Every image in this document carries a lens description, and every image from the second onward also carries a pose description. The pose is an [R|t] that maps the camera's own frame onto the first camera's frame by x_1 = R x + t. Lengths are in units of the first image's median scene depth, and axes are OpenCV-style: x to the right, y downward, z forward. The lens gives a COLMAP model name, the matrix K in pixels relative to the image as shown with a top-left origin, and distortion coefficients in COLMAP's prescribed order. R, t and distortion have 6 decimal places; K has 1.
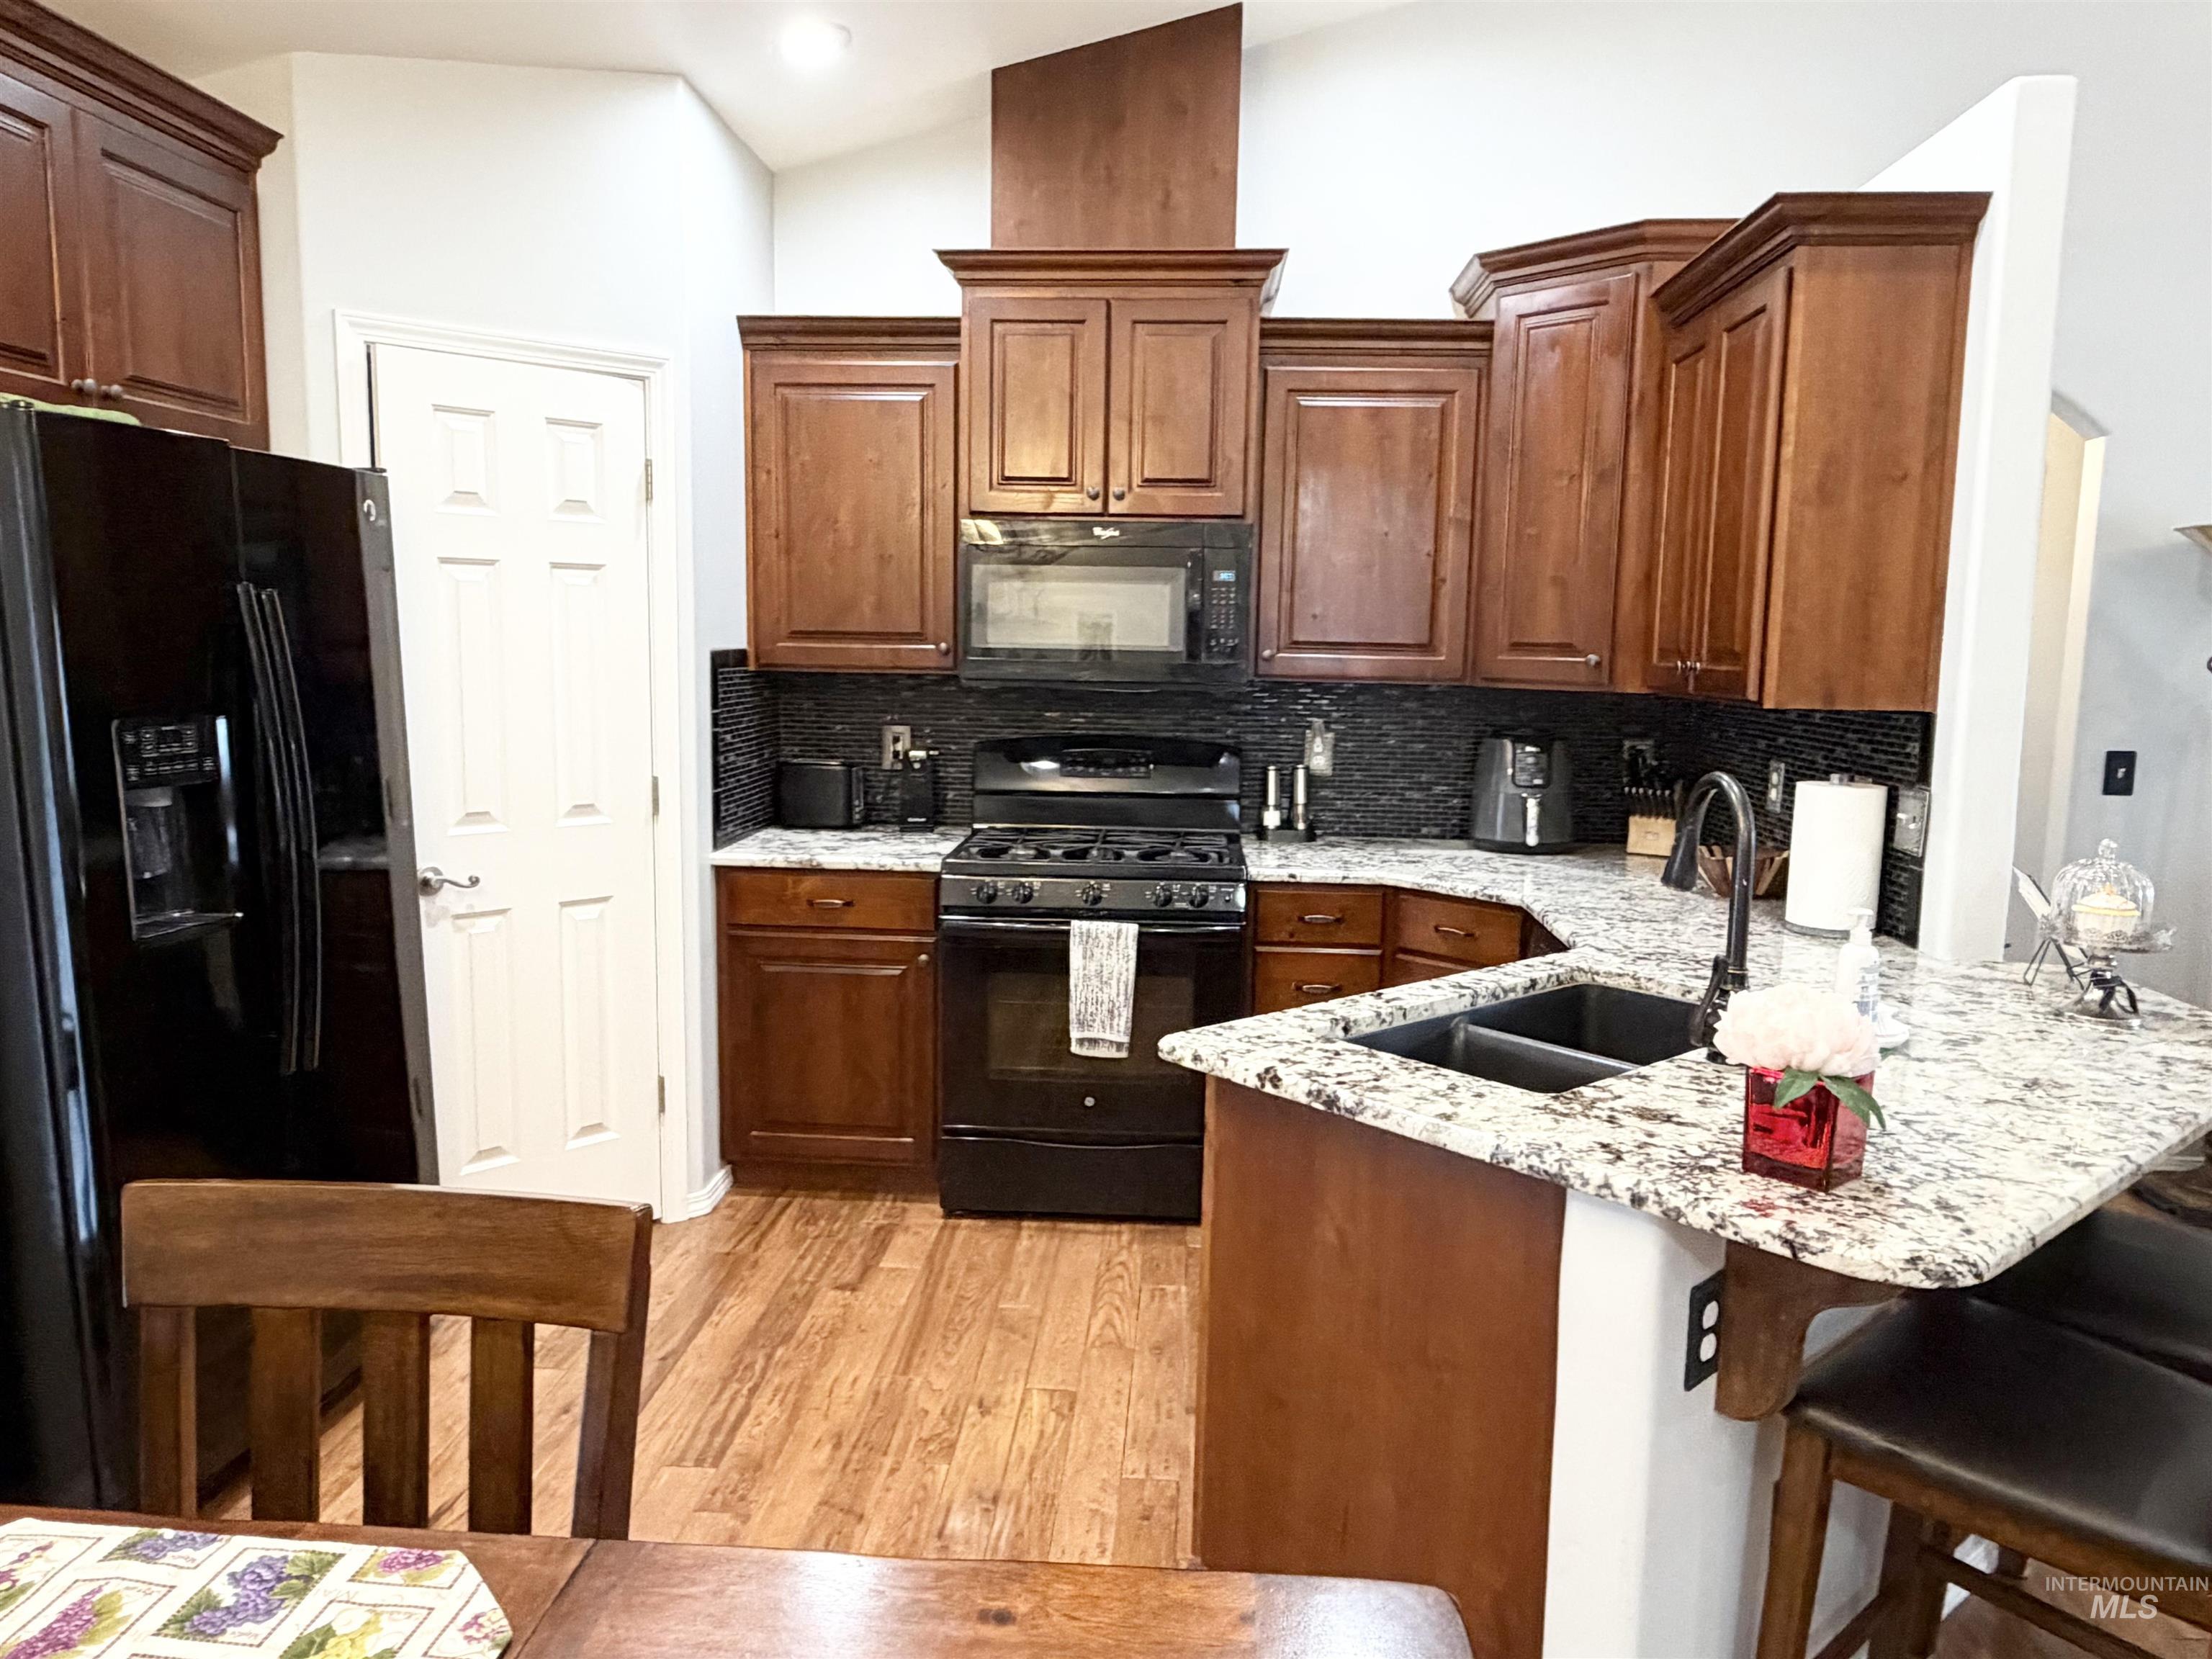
lens RADIAL K [[1540.1, 0, 1092.7], [0, 1540.1, 847.3], [0, 0, 1]] dist [-0.000379, -0.001390]
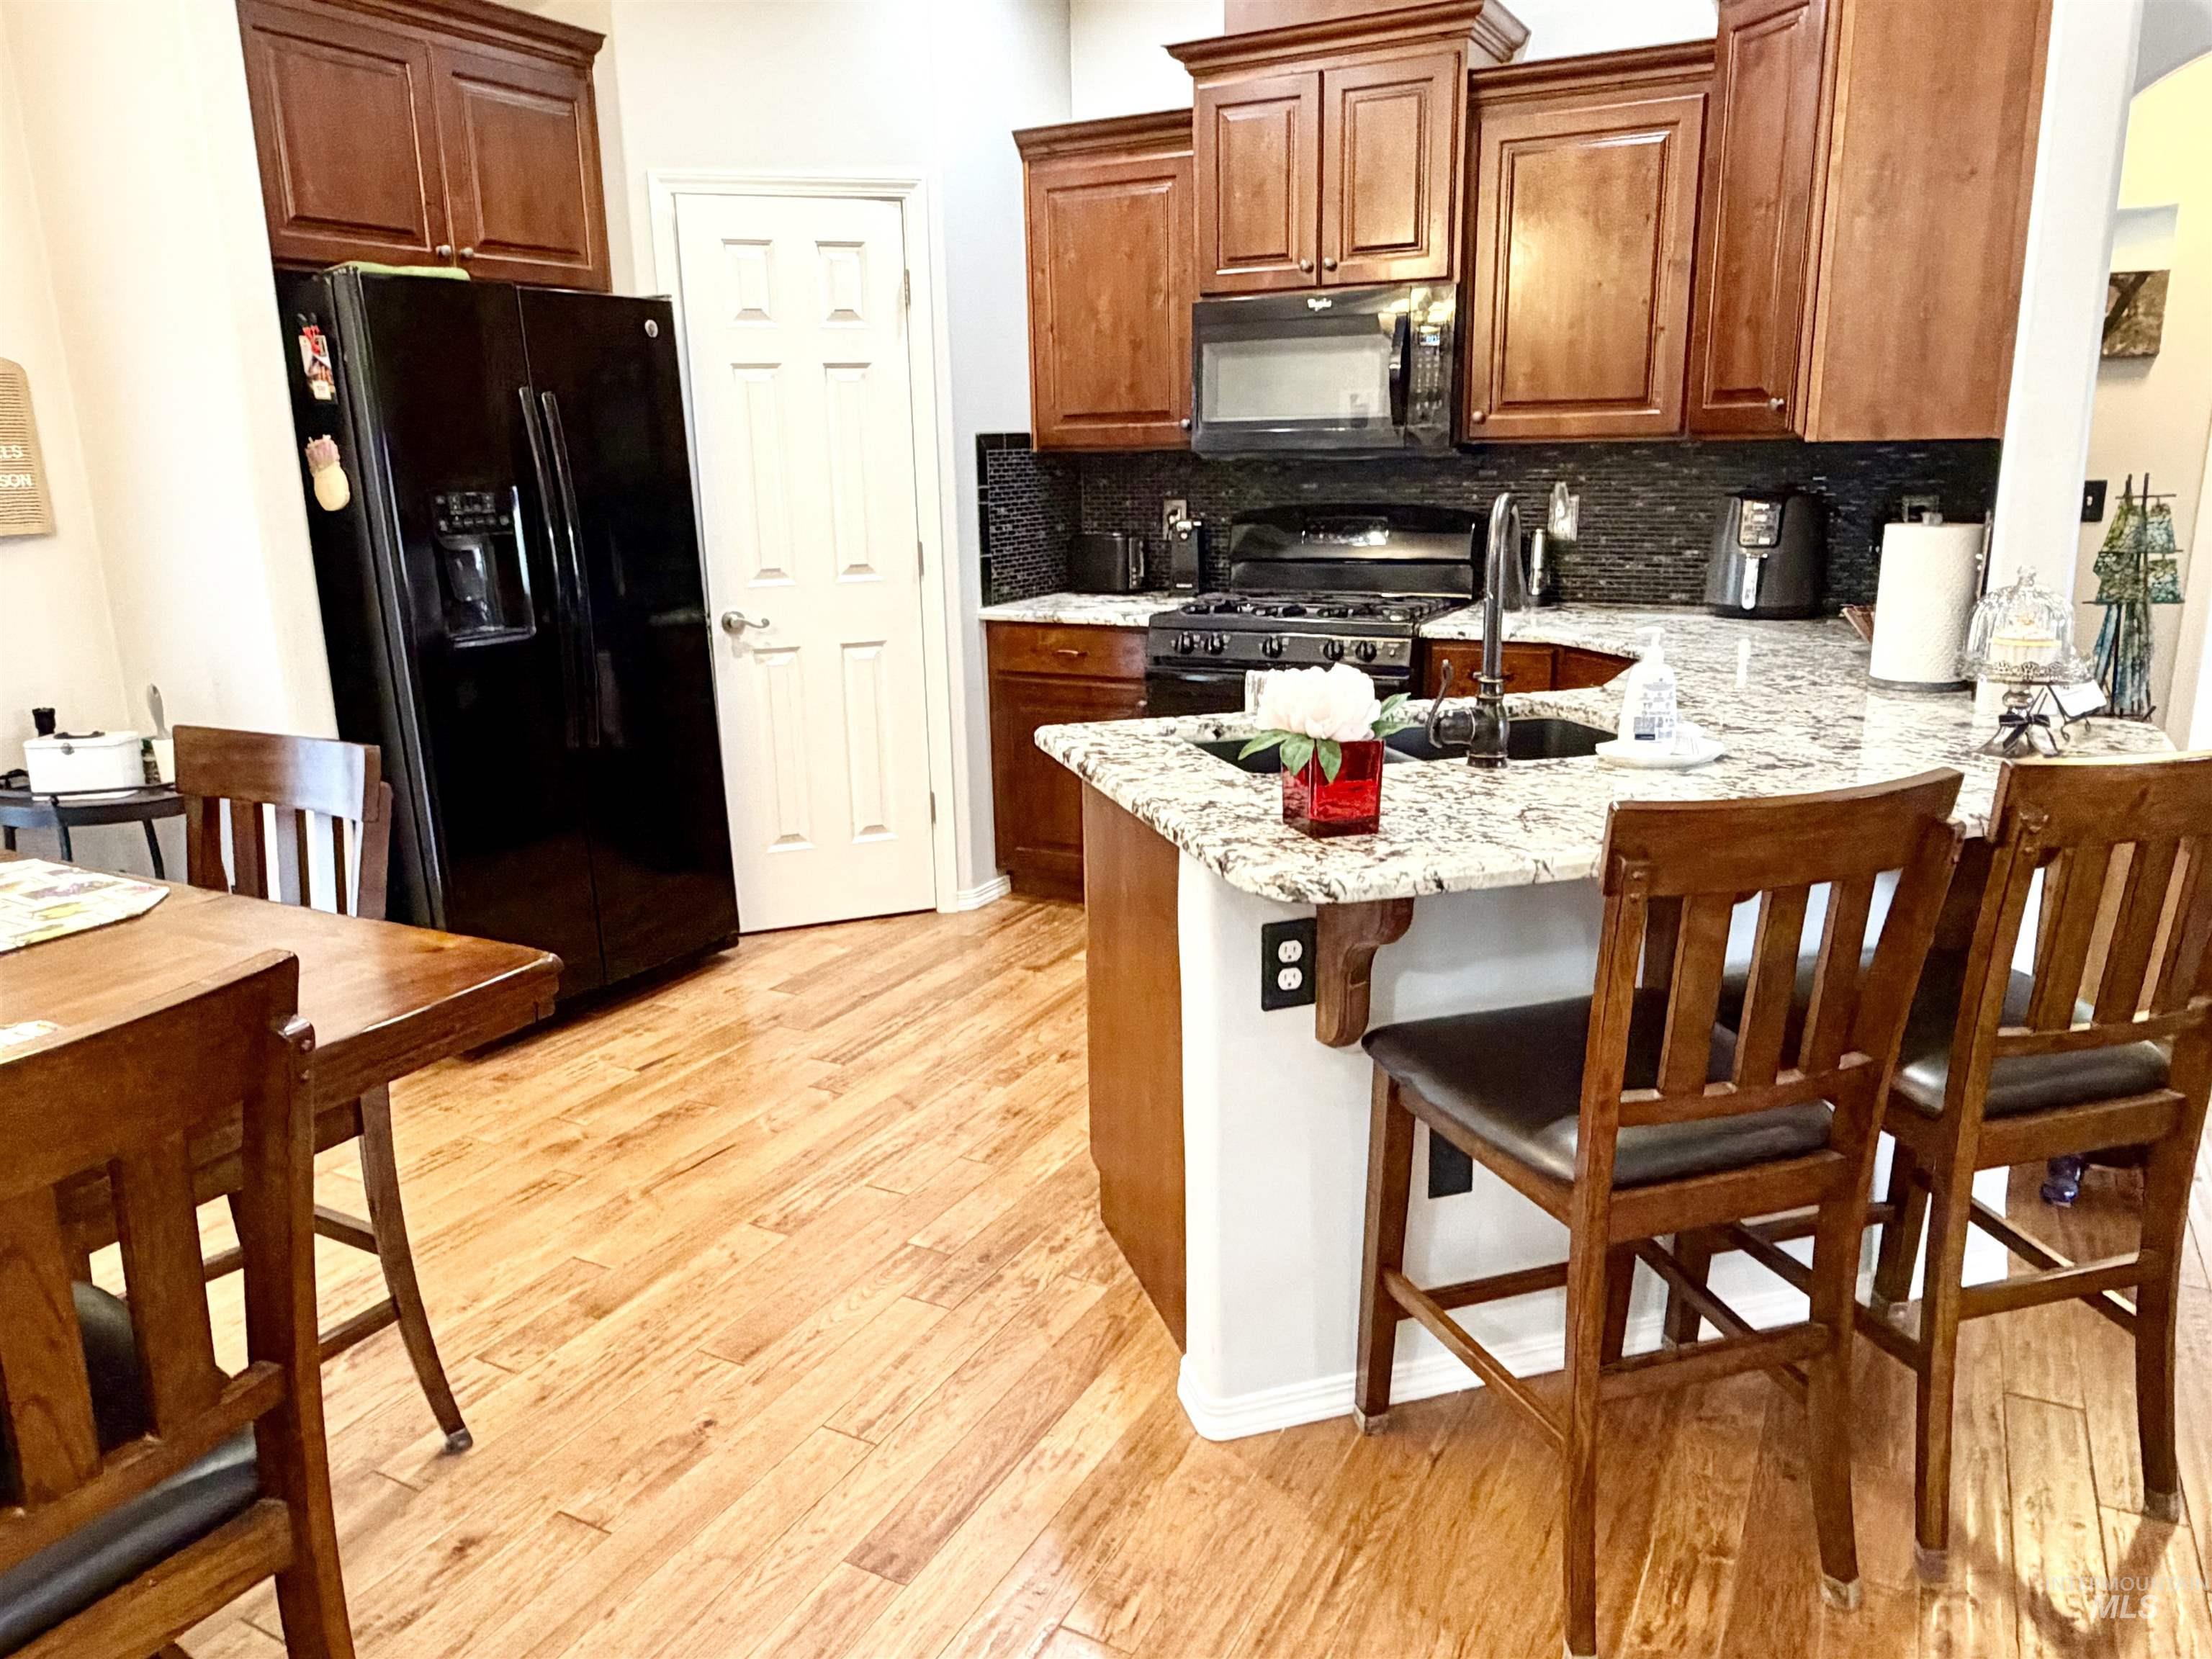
lens RADIAL K [[1542.3, 0, 1089.8], [0, 1542.3, 839.3], [0, 0, 1]] dist [-0.000787, -0.000716]
pose [[0.907135, 0.068018, -0.415307, 0.351388], [-0.019980, 0.992700, 0.118939, 0.038682], [0.420365, -0.099596, 0.901872, -0.055055]]
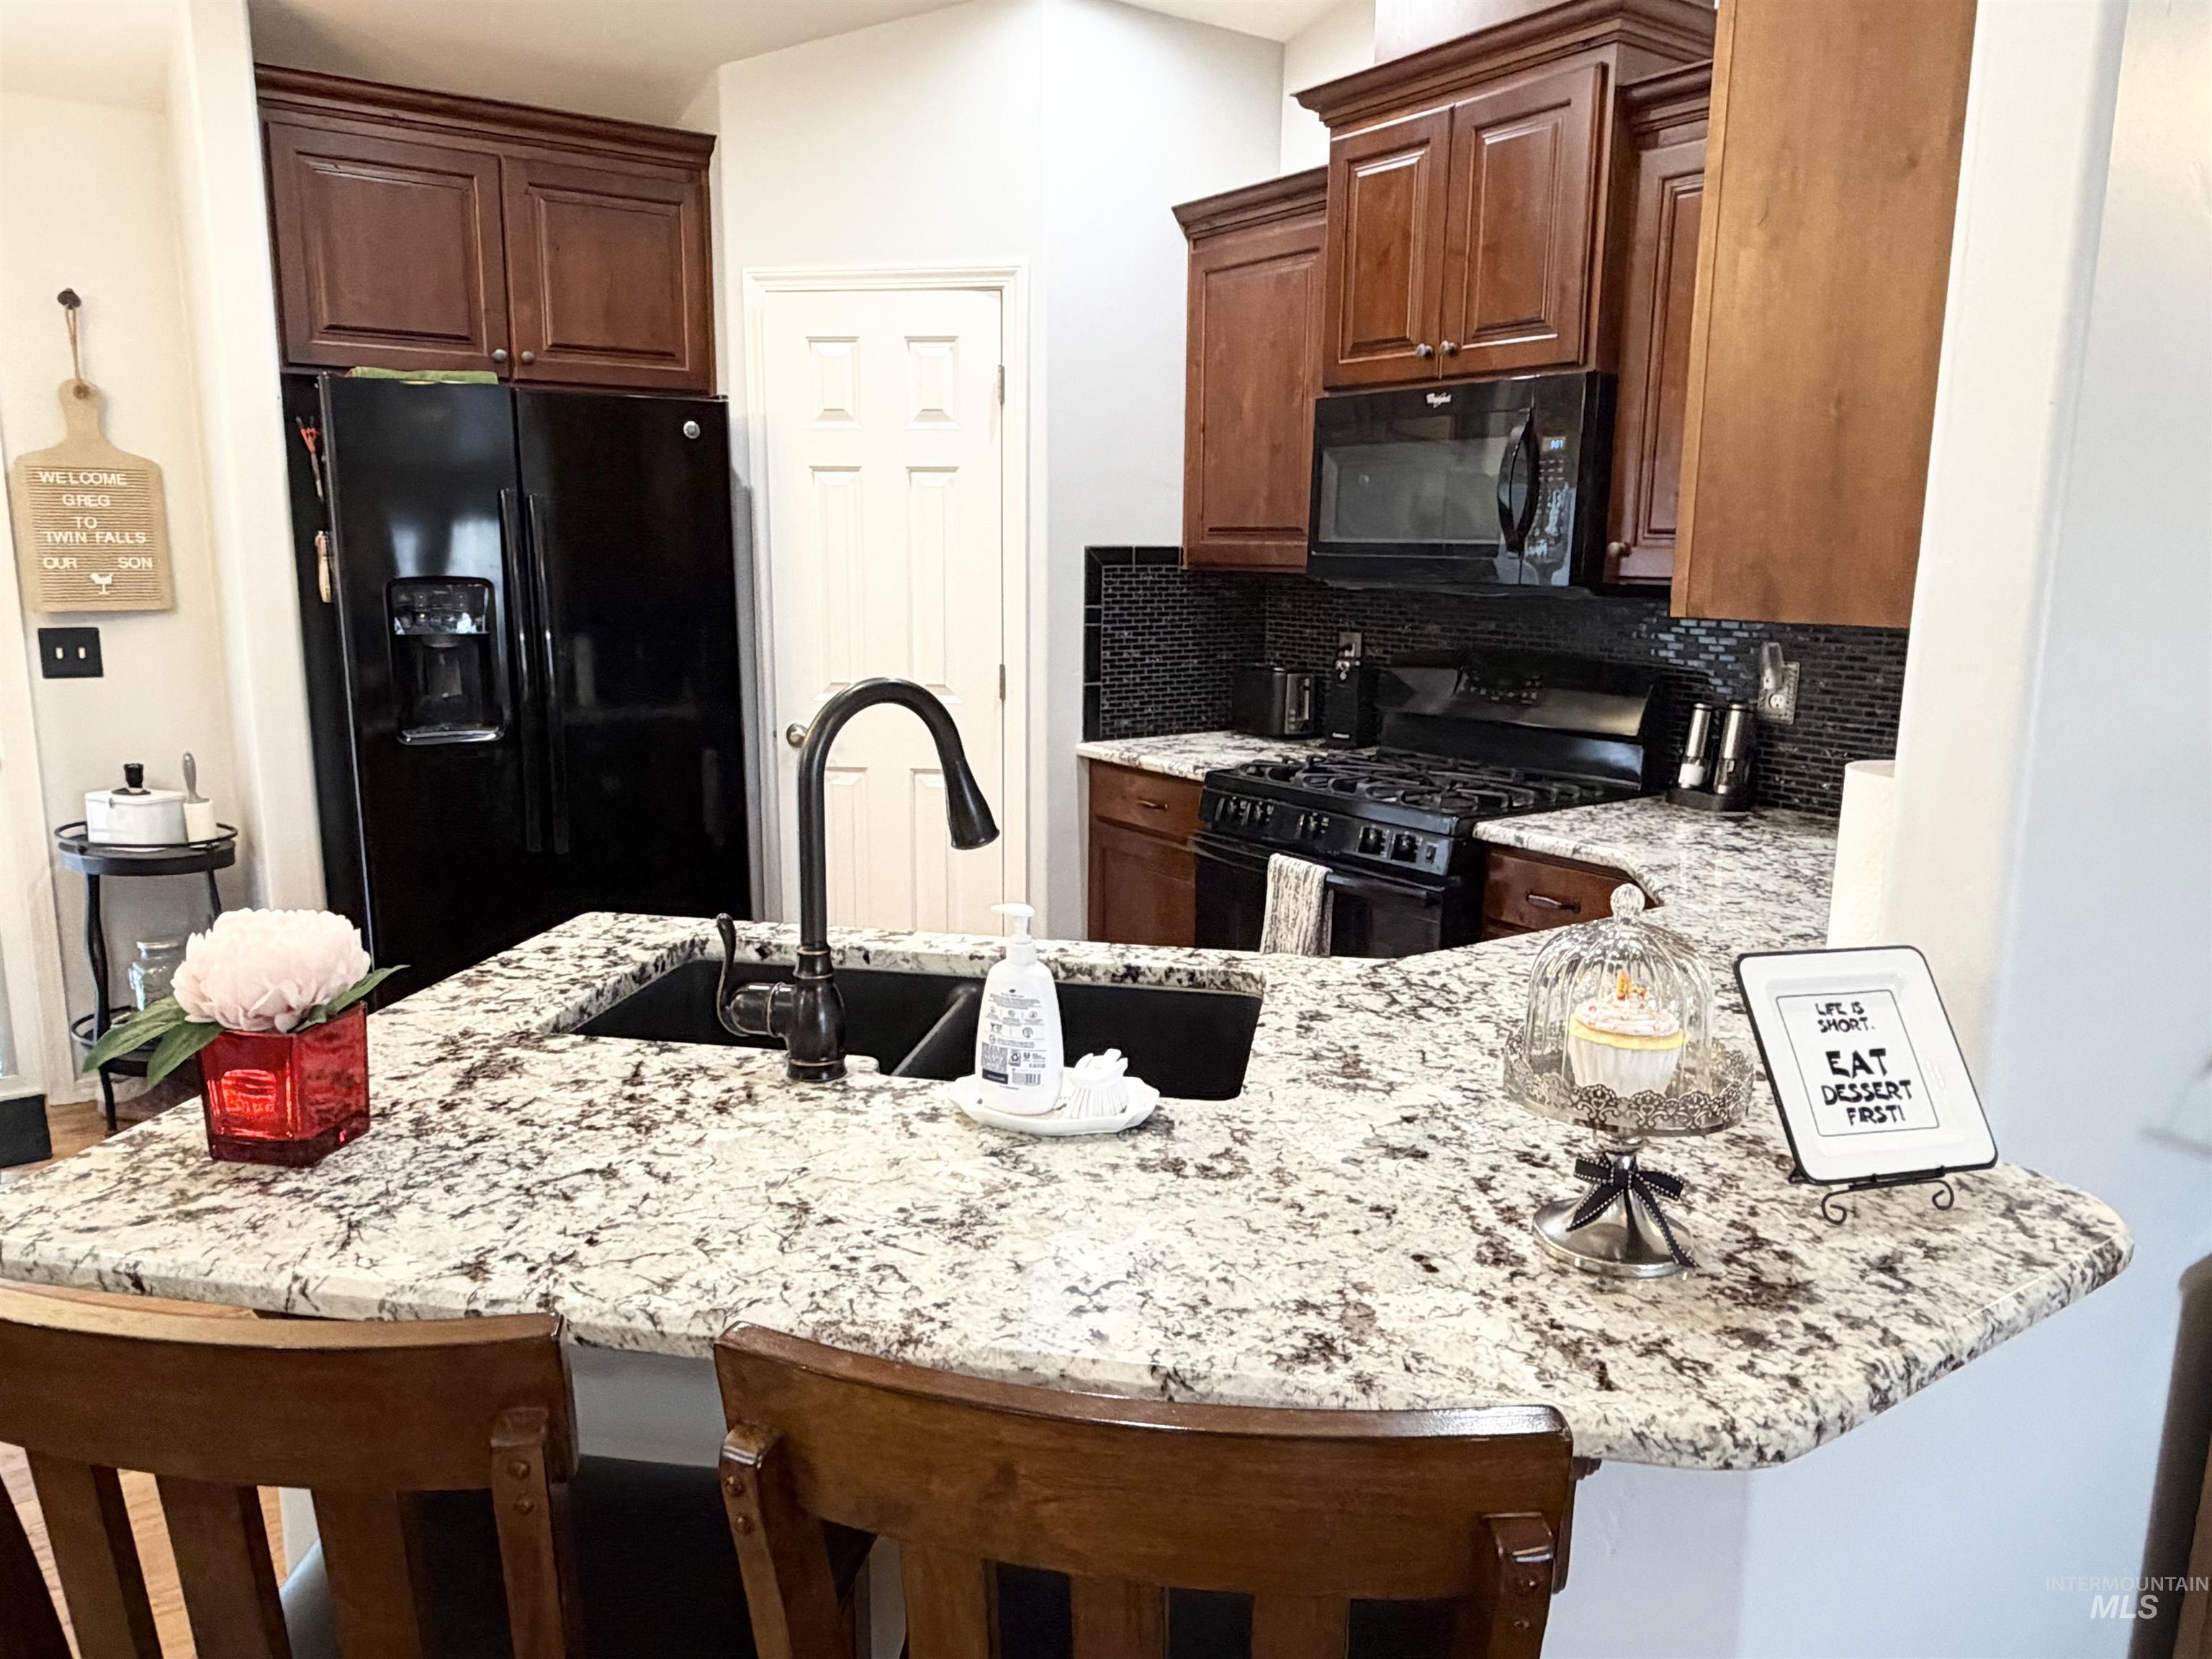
lens RADIAL K [[1542.3, 0, 1089.8], [0, 1542.3, 839.3], [0, 0, 1]] dist [-0.000787, -0.000716]
pose [[0.625821, 0.137301, -0.767786, 0.594704], [-0.106100, 0.990220, 0.090597, -0.028665], [0.772716, 0.024764, 0.634268, 0.364224]]
